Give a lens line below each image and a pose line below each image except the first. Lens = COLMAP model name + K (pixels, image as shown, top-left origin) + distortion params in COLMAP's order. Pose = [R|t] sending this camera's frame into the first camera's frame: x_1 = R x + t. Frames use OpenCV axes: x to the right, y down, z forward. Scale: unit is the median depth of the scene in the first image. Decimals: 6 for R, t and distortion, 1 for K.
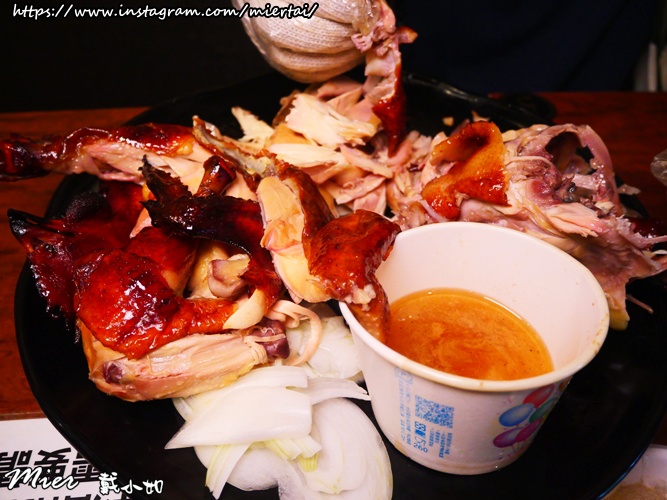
lens RADIAL K [[500.6, 0, 333.5], [0, 500.6, 250.0], [0, 0, 1]] dist [-0.042298, -0.004038]
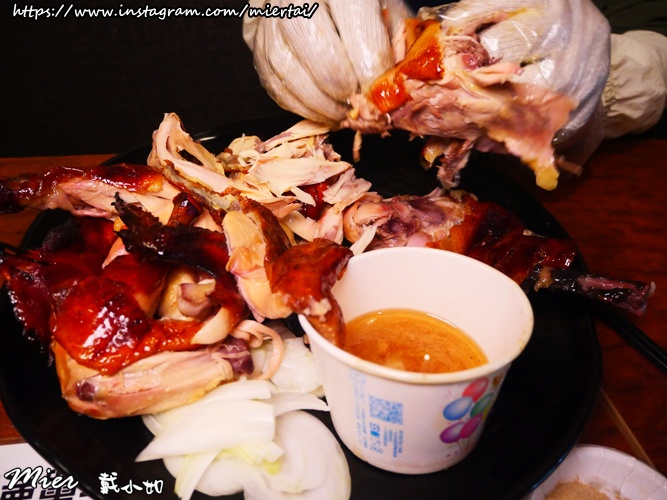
lens RADIAL K [[500.6, 0, 333.5], [0, 500.6, 250.0], [0, 0, 1]] dist [-0.042298, -0.004038]
pose [[0.996958, -0.015896, 0.076303, 0.005621], [0.023871, 0.994211, -0.104763, 0.068896], [-0.074196, 0.106265, 0.991566, -0.108749]]
